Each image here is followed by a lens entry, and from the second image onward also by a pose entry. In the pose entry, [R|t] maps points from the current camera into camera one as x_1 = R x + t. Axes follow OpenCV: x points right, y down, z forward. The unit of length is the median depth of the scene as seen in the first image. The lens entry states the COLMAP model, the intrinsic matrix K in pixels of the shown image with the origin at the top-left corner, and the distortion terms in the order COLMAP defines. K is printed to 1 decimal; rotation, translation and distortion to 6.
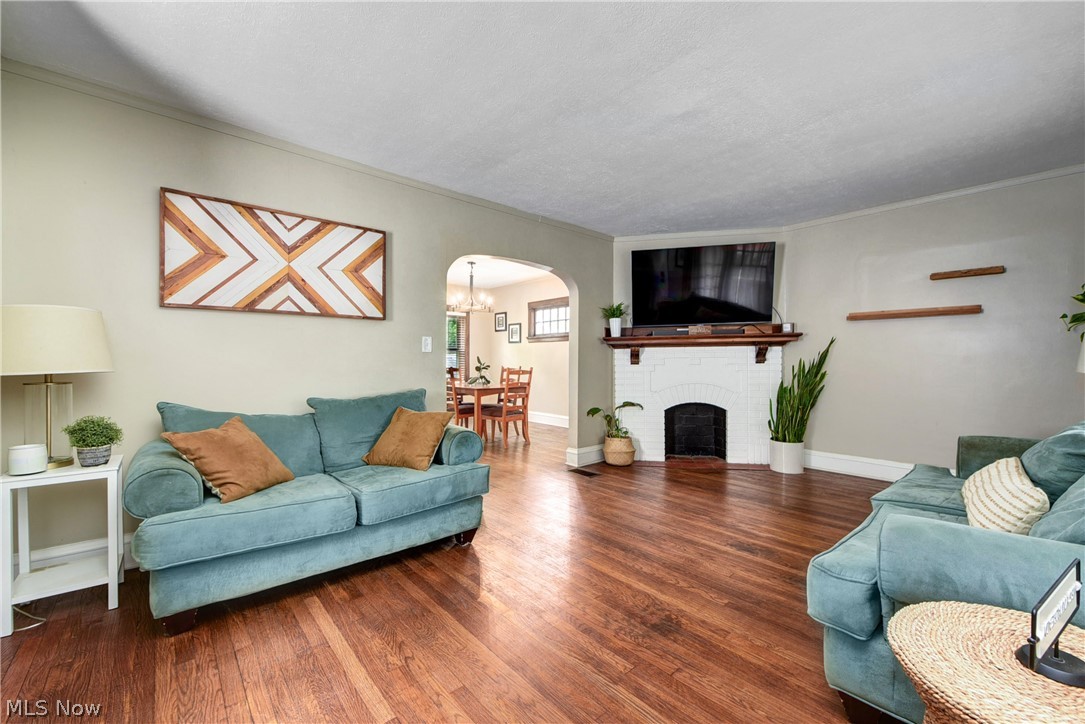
lens RADIAL K [[434.3, 0, 545.5], [0, 434.3, 362.0], [0, 0, 1]] dist [-0.010002, -0.000374]
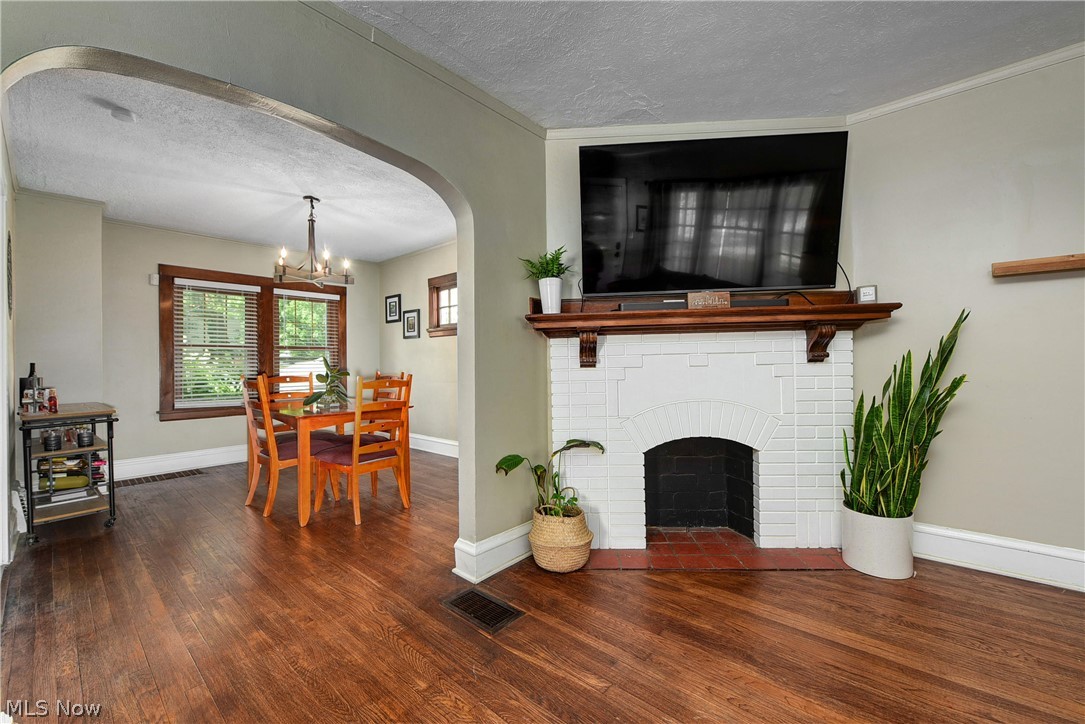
lens RADIAL K [[434.3, 0, 545.5], [0, 434.3, 362.0], [0, 0, 1]] dist [-0.010002, -0.000374]
pose [[0.991672, -0.011755, 0.128250, 0.143245], [0.012687, 0.999899, -0.006455, 0.003059], [-0.128161, 0.008029, 0.991721, 0.795512]]
